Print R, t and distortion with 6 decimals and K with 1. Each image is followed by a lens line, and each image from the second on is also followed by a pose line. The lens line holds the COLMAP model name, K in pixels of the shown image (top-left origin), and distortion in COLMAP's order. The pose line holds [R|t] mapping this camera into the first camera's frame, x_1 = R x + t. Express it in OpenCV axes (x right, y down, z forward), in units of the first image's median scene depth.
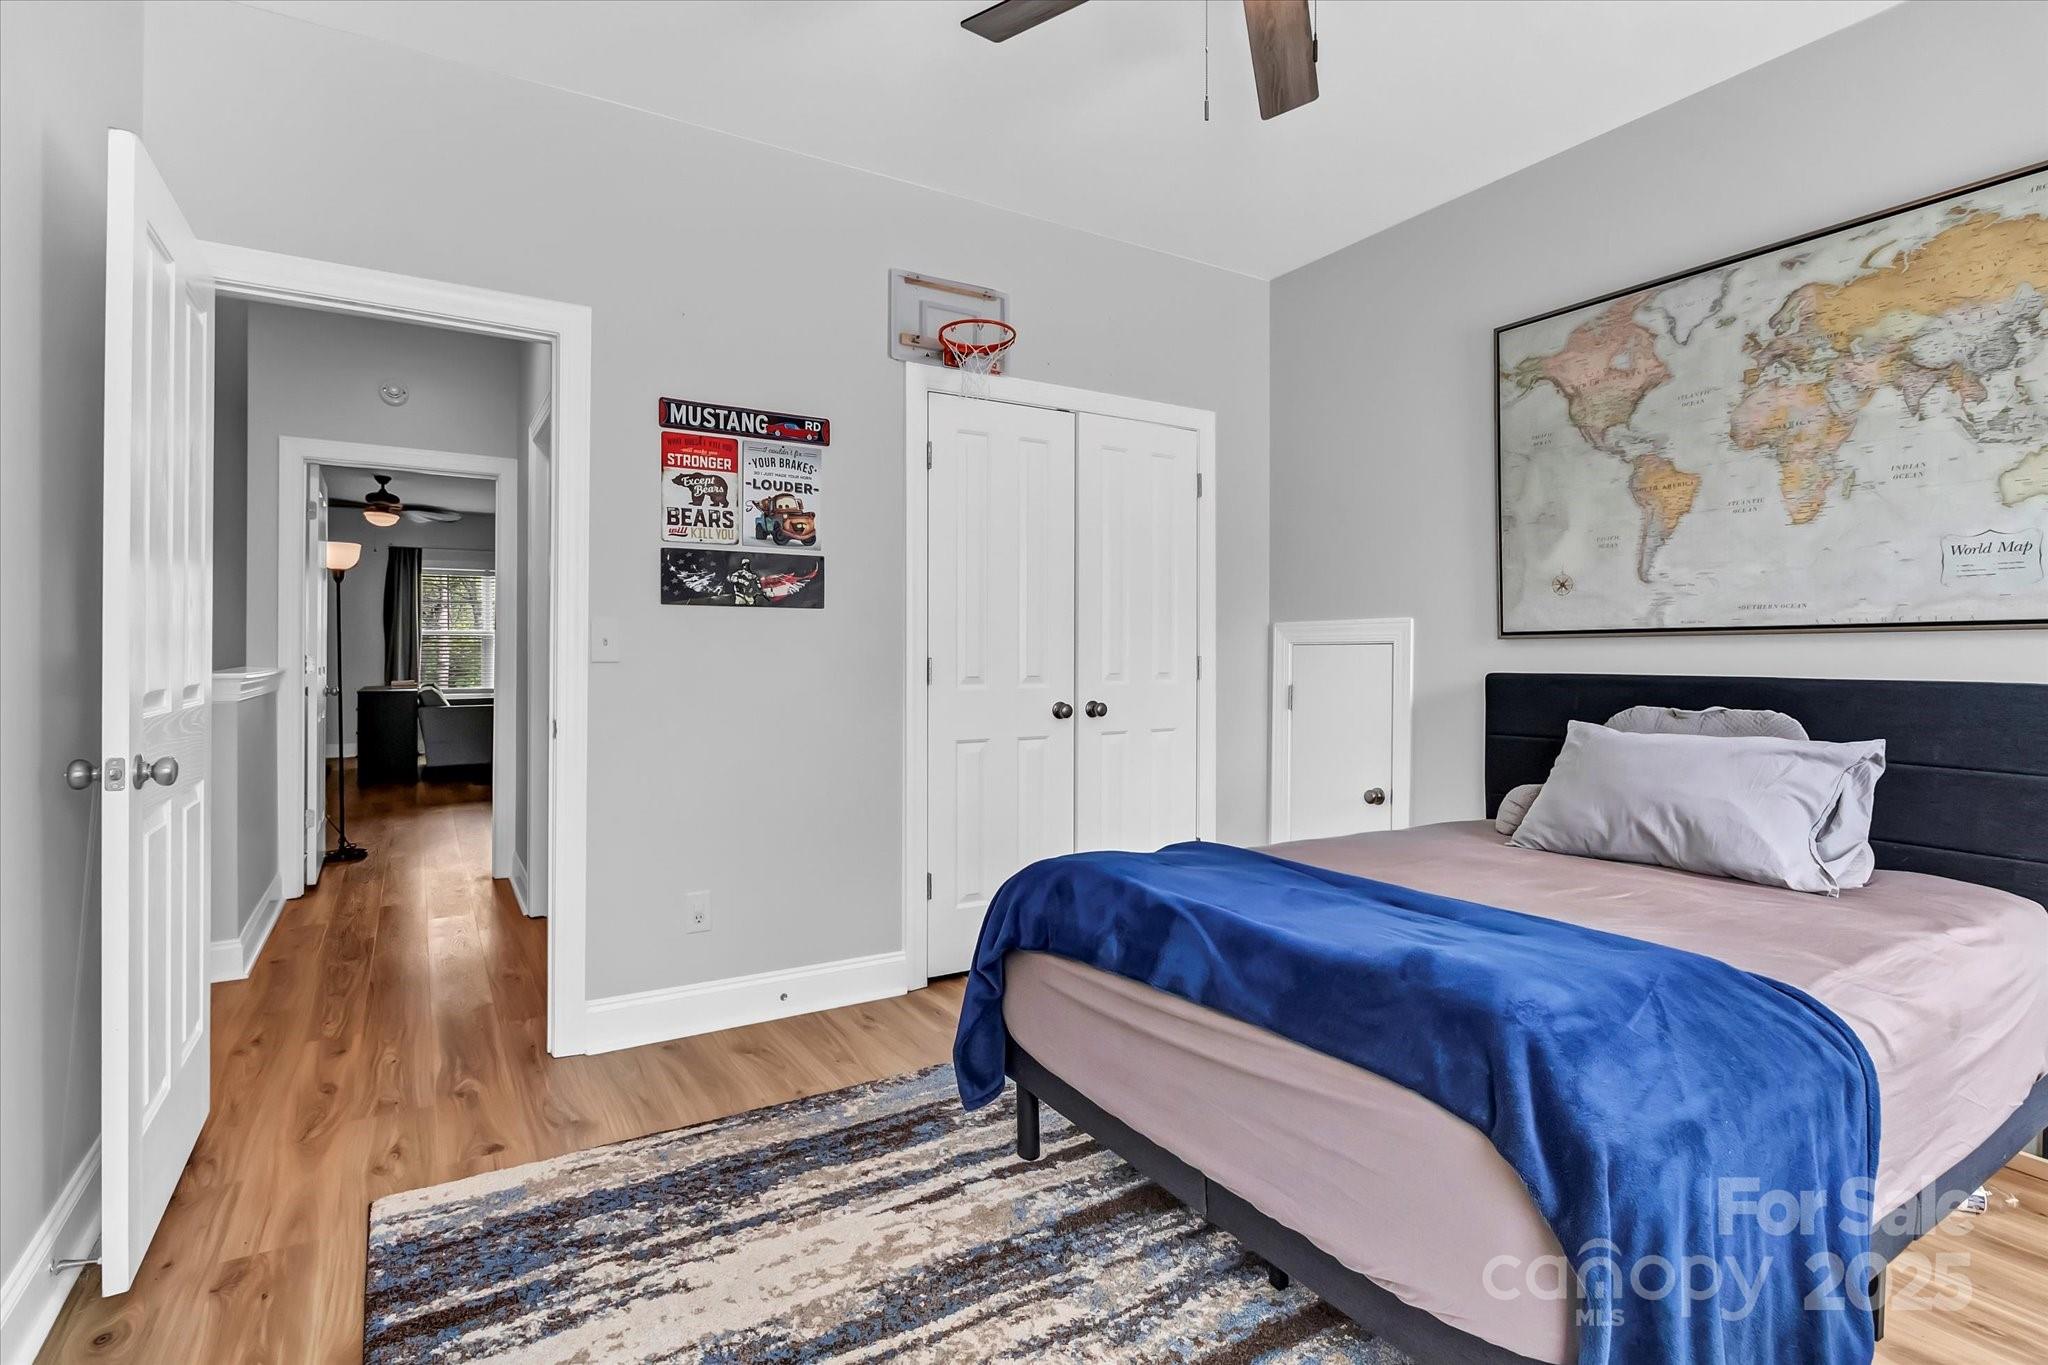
lens RADIAL K [[983.2, 0, 1022.9], [0, 983.2, 668.4], [0, 0, 1]] dist [0.003435, 0.000075]
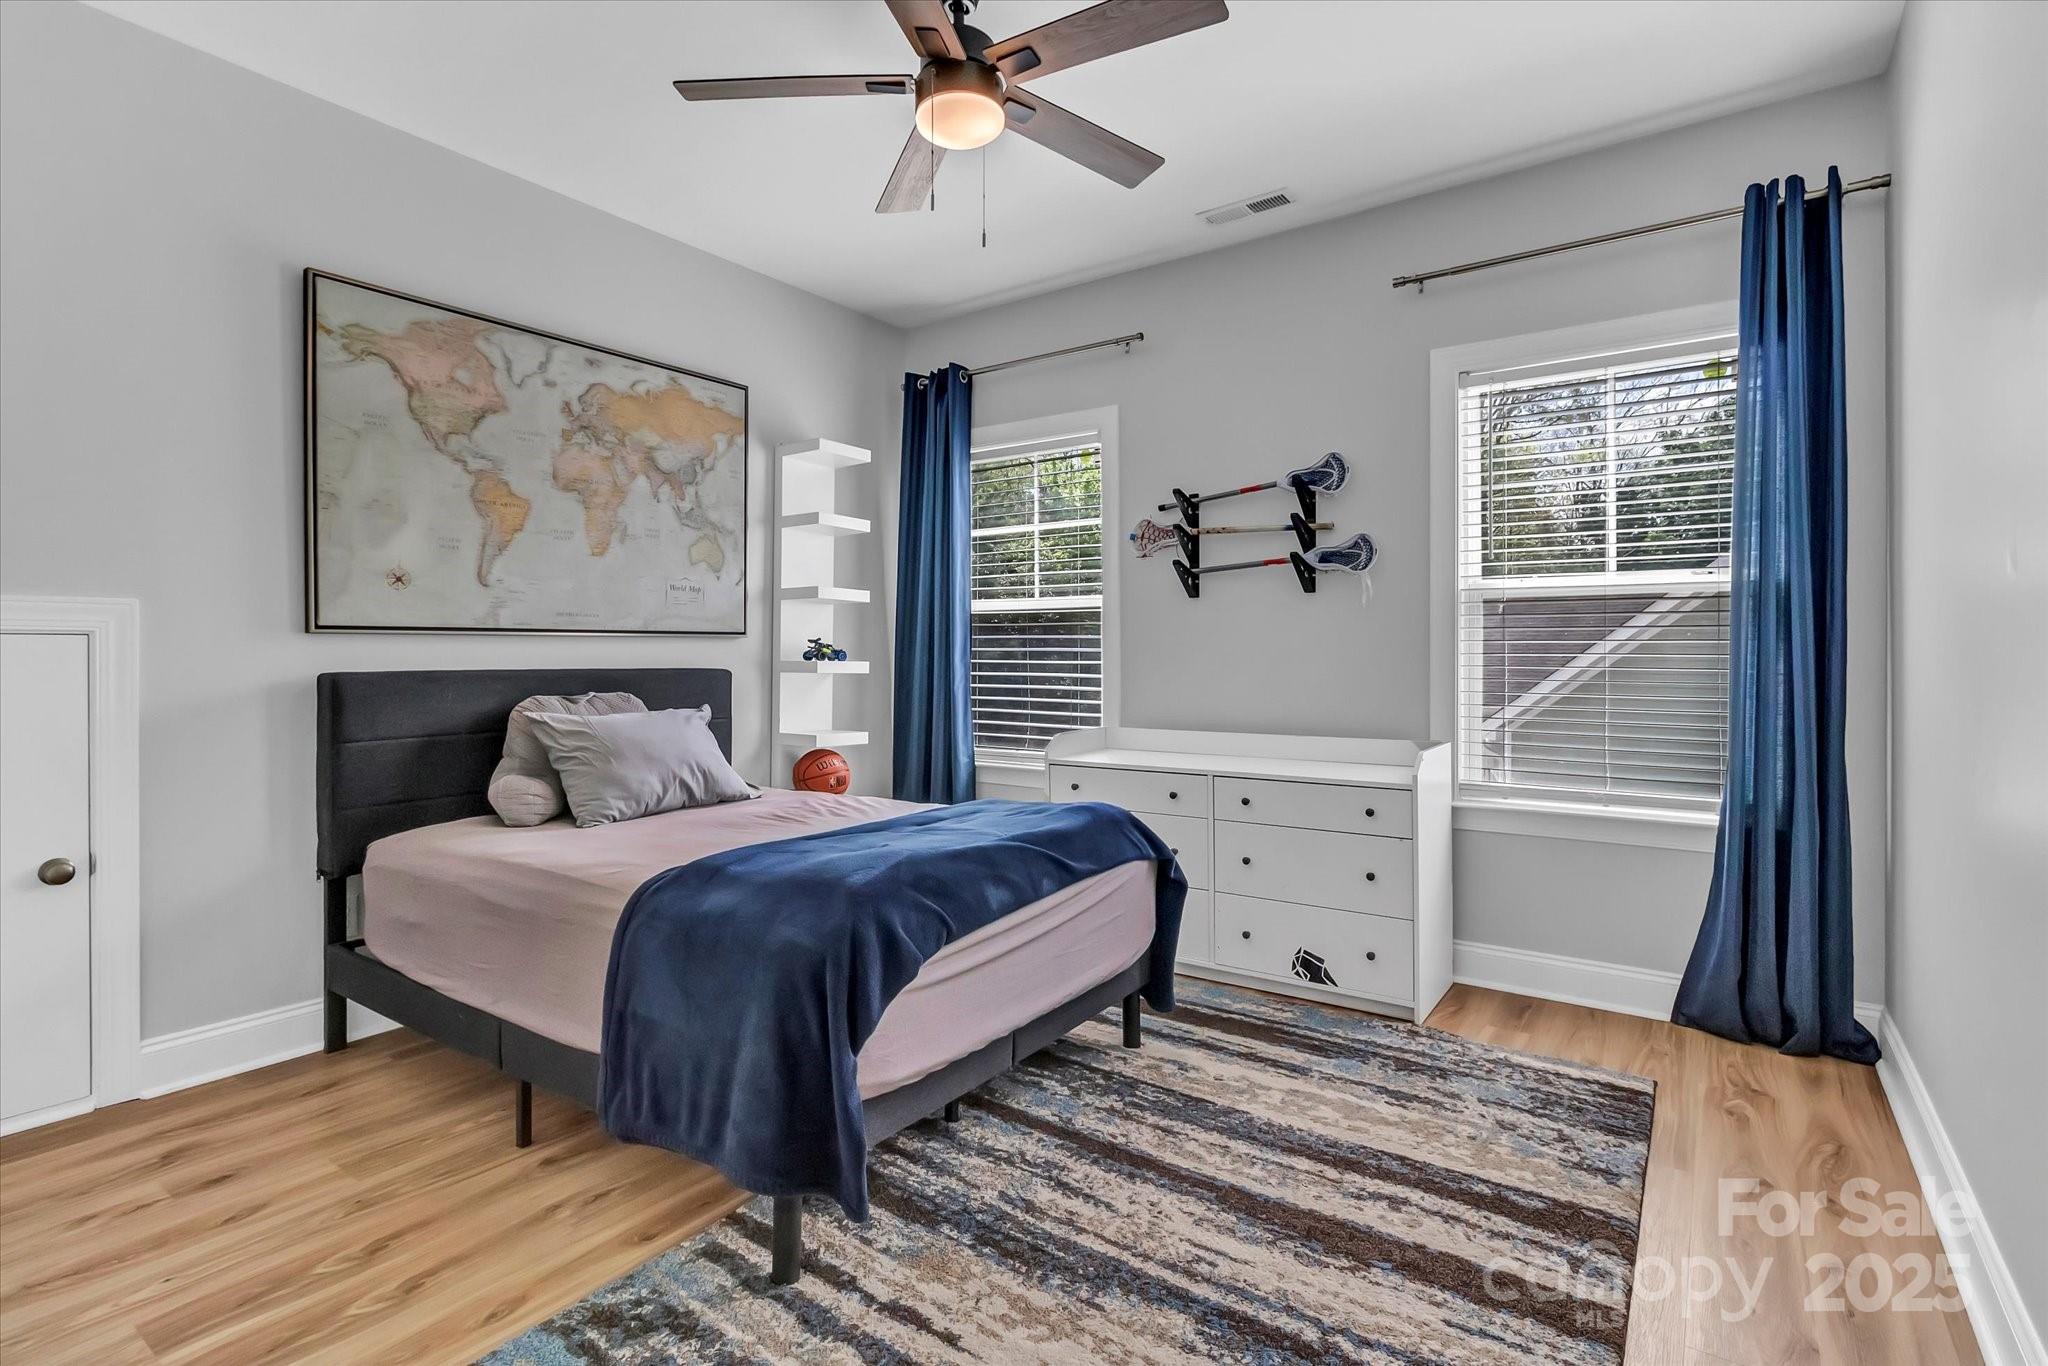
lens RADIAL K [[983.2, 0, 1022.3], [0, 983.2, 665.0], [0, 0, 1]] dist [0.003435, 0.000075]
pose [[-0.384797, -0.009903, 0.922948, -0.685479], [0.015838, 0.999724, 0.017330, -0.009672], [-0.922865, 0.021286, -0.384534, 0.965898]]
